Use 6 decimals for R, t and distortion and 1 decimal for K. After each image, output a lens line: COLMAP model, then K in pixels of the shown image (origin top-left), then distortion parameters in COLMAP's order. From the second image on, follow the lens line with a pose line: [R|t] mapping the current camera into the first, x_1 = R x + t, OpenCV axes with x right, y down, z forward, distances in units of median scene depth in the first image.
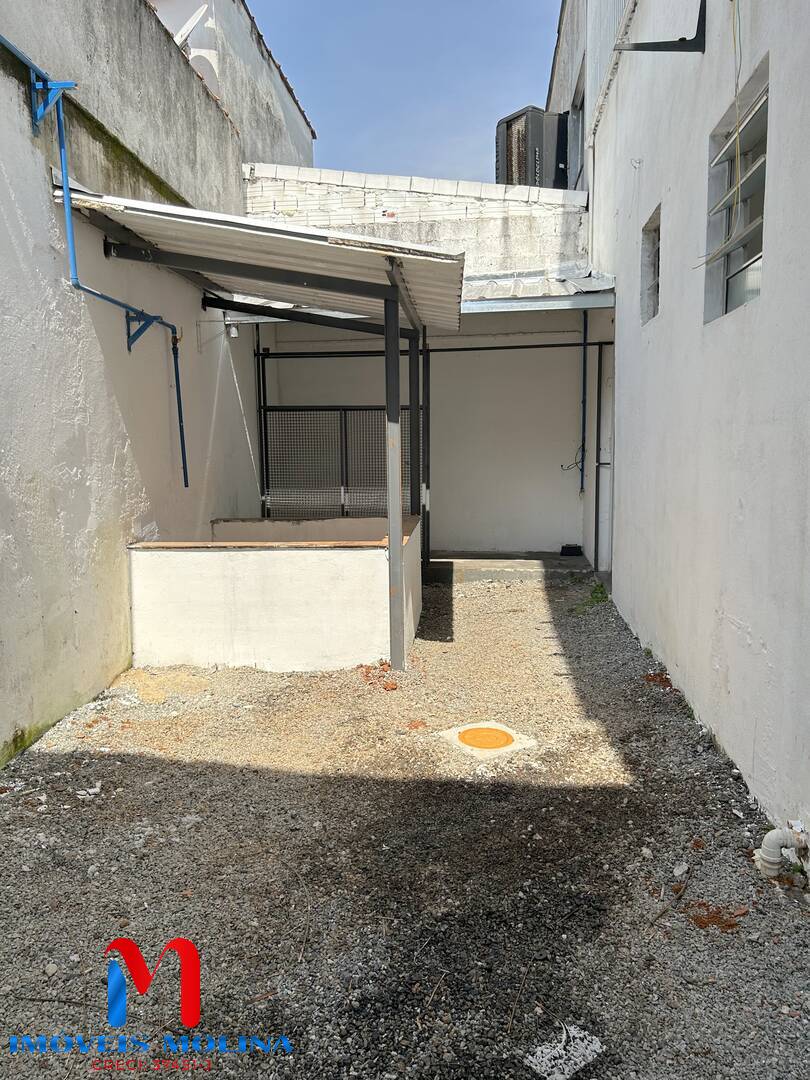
lens RADIAL K [[804.7, 0, 405.0], [0, 804.7, 540.0], [0, 0, 1]] dist [0.001378, 0.001221]
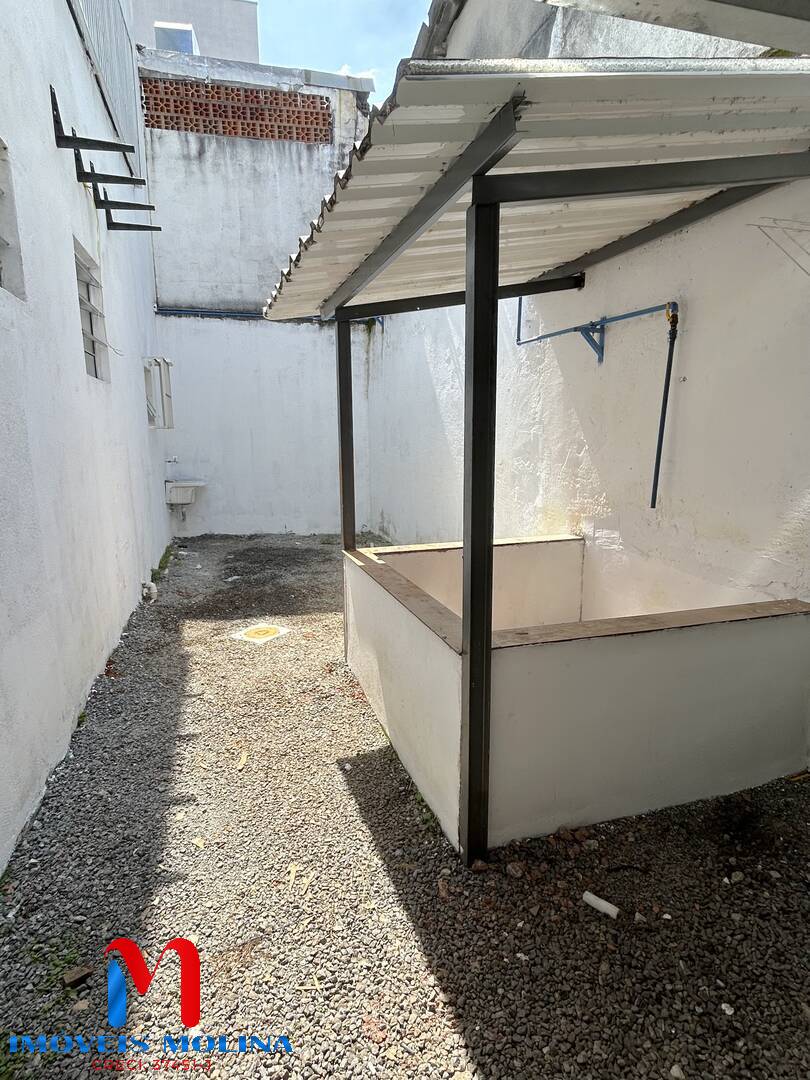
lens RADIAL K [[566.4, 0, 405.0], [0, 566.4, 540.0], [0, 0, 1]] dist [0.002487, 0.000214]
pose [[-0.922460, 0.092107, -0.374945, 0.220649], [-0.029347, 0.951590, 0.305965, -0.264686], [0.384975, 0.293244, -0.875101, 1.851943]]
